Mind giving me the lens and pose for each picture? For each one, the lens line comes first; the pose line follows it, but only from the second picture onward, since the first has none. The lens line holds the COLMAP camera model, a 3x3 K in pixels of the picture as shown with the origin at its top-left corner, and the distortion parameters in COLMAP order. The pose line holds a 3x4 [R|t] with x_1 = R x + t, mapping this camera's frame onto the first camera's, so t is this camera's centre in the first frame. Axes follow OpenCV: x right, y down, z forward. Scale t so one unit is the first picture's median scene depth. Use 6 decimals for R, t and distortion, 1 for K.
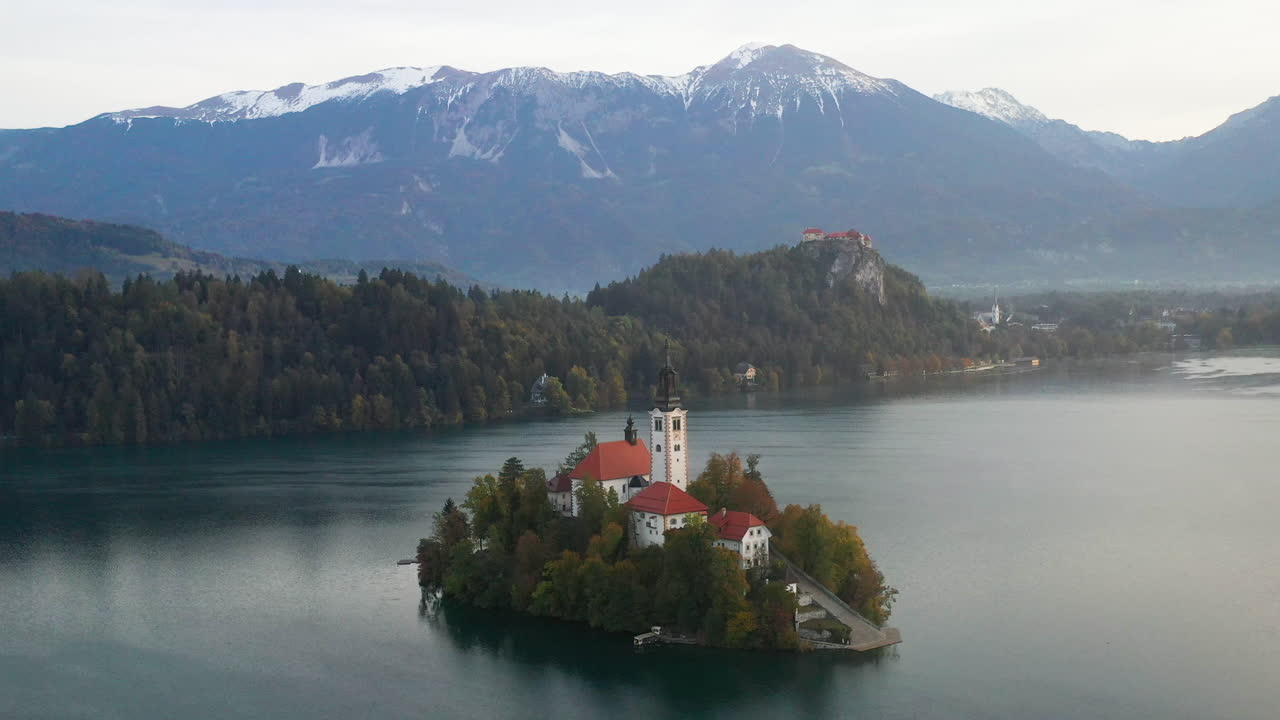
lens RADIAL K [[1578.8, 0, 640.0], [0, 1578.8, 360.0], [0, 0, 1]] dist [0.002497, -0.021741]
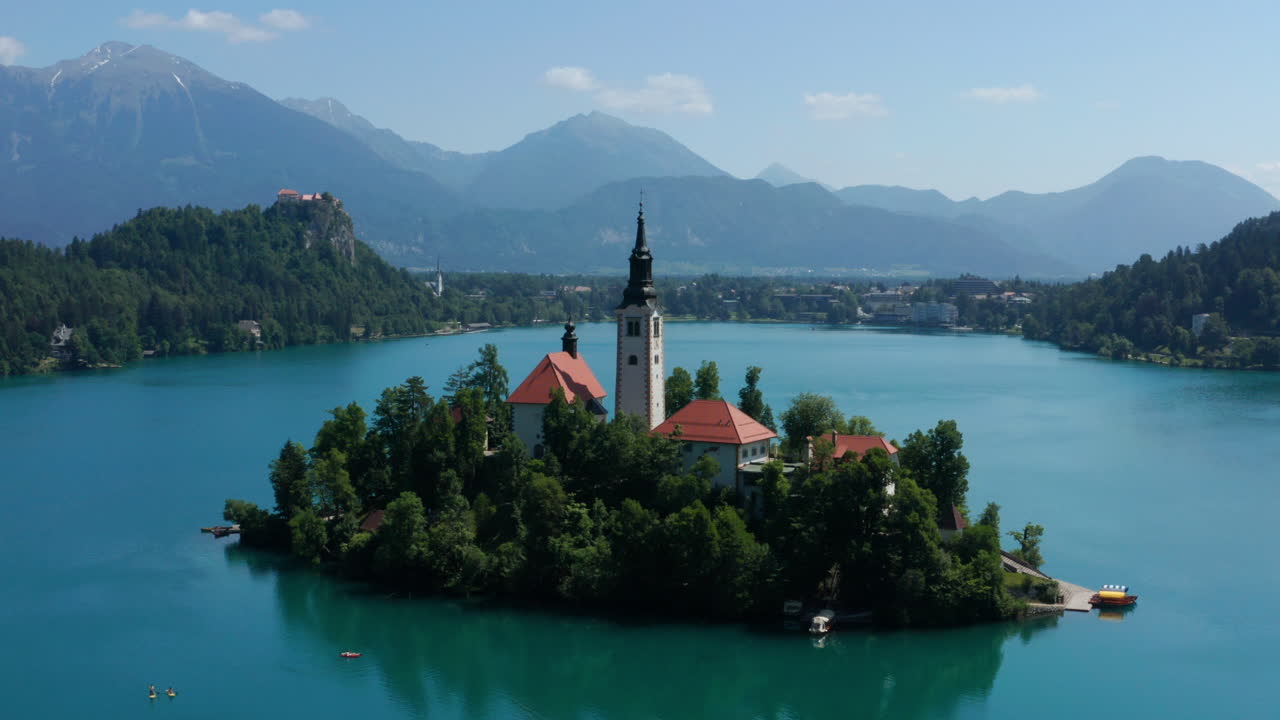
lens RADIAL K [[1430.5, 0, 640.0], [0, 1430.5, 360.0], [0, 0, 1]] dist [-0.192146, 0.007841]
pose [[0.901696, 0.000461, 0.432371, -0.113897], [-0.005295, 0.999936, 0.009976, 0.020698], [-0.432339, -0.011285, 0.901641, 0.170067]]
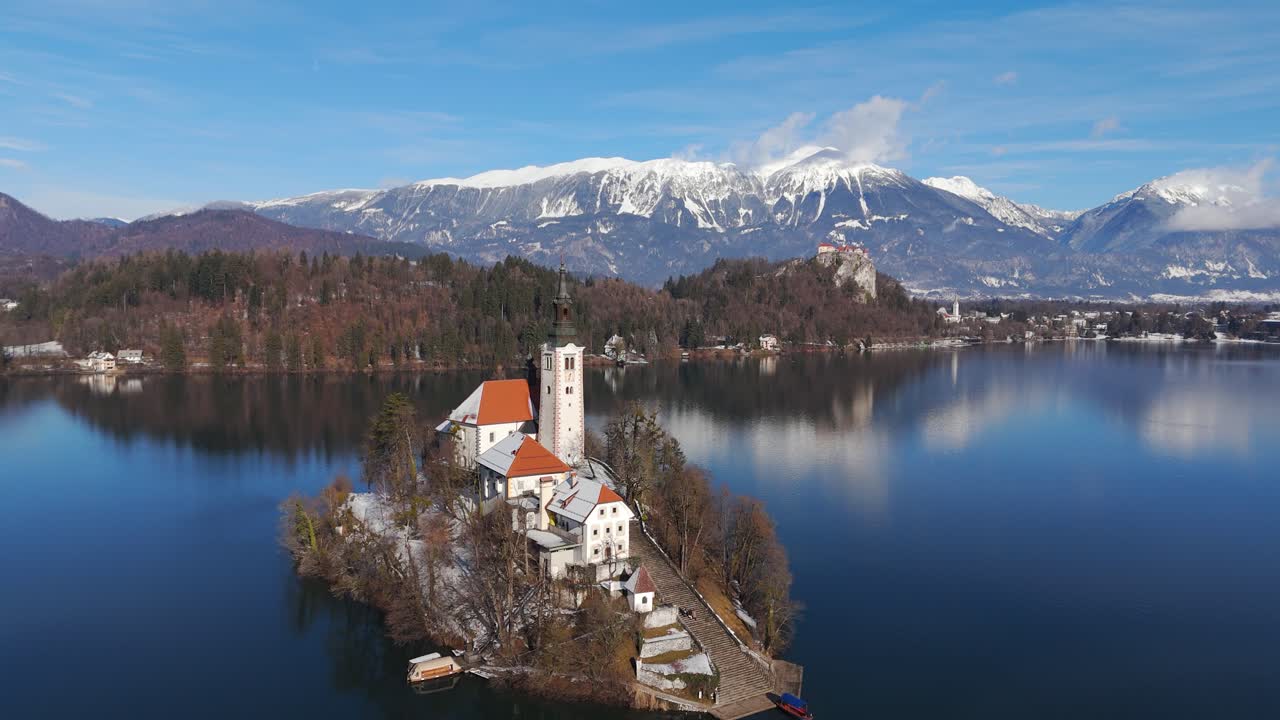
lens RADIAL K [[930.9, 0, 643.0], [0, 930.9, 360.2], [0, 0, 1]] dist [0.112661, -0.134741]
pose [[0.994683, 0.037316, -0.095988, 0.046633], [-0.035033, 0.999064, 0.025363, 0.010625], [0.096844, -0.021865, 0.995059, 0.212033]]
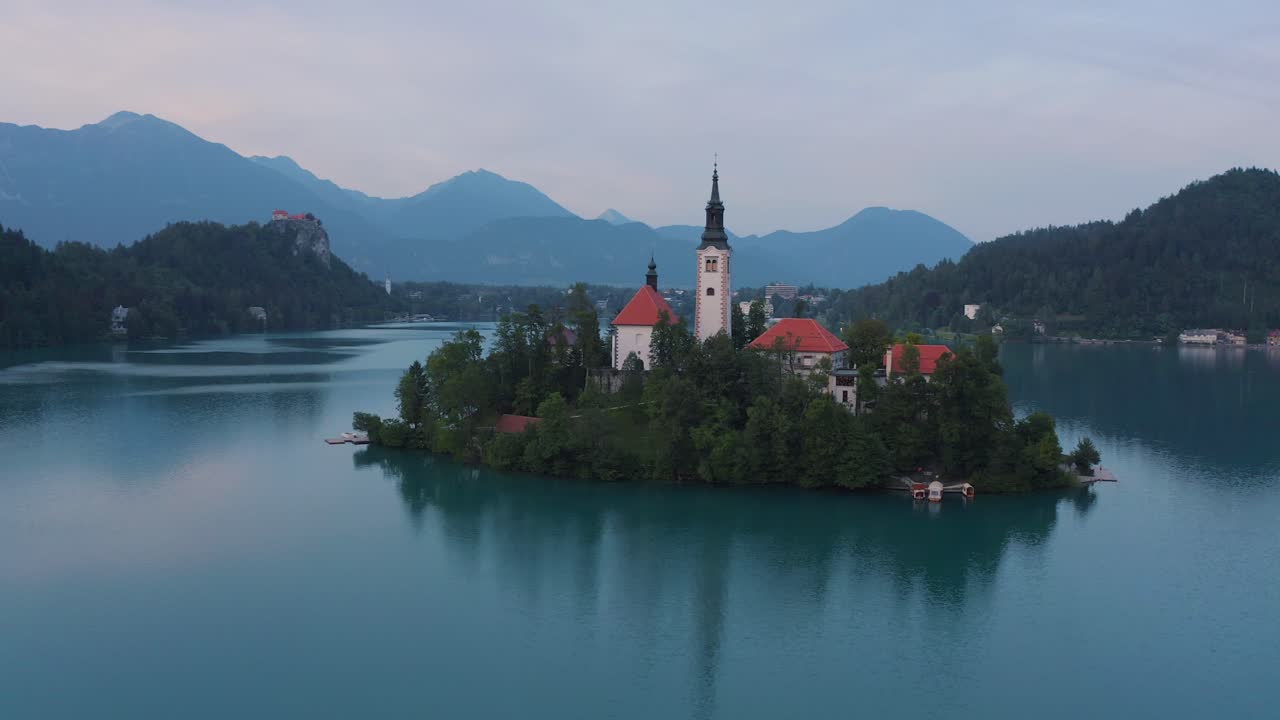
lens RADIAL K [[1034.0, 0, 641.1], [0, 1034.0, 354.1], [0, 0, 1]] dist [-0.182937, 0.005737]
pose [[0.839801, 0.000267, 0.542894, -0.141184], [-0.007835, 0.999902, 0.011629, 0.035604], [-0.542838, -0.014020, 0.839721, 0.225164]]
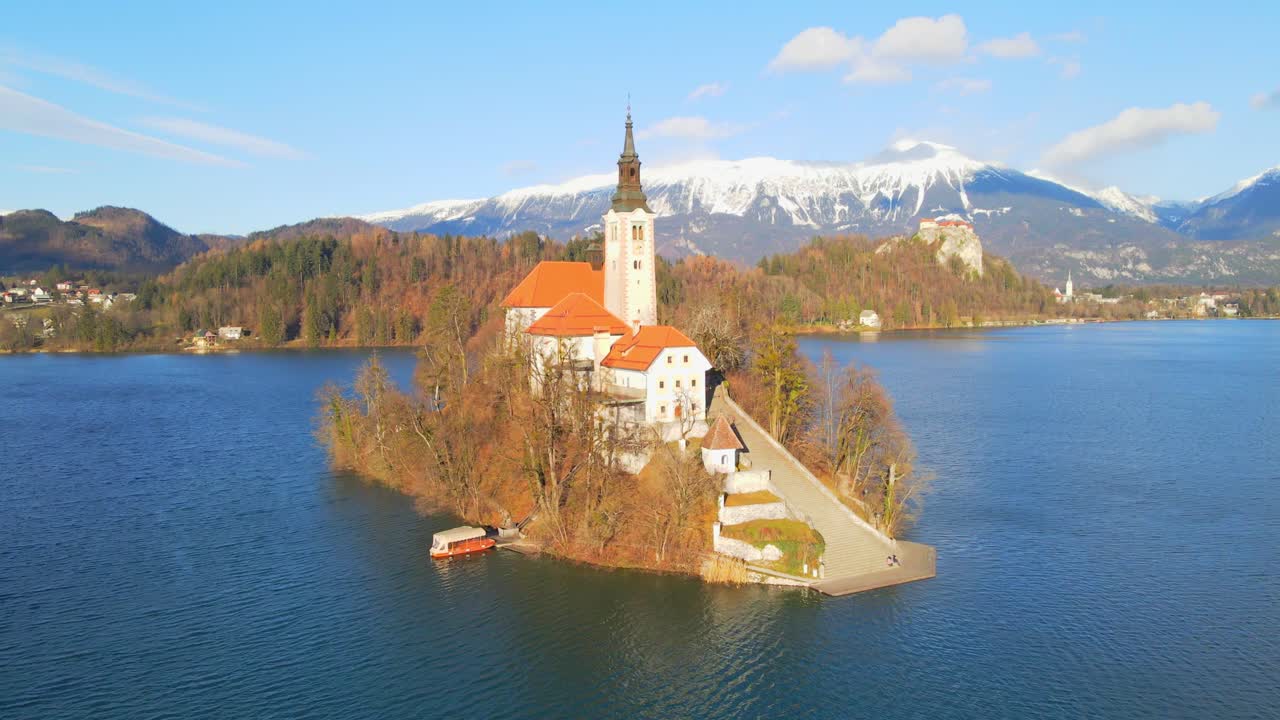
lens RADIAL K [[938.4, 0, 646.5], [0, 938.4, 341.3], [0, 0, 1]] dist [0.000721, 0.068899]
pose [[0.980938, 0.020707, -0.193214, 0.046517], [-0.020258, 0.999786, 0.004299, 0.037280], [0.193262, -0.000303, 0.981147, 0.244671]]
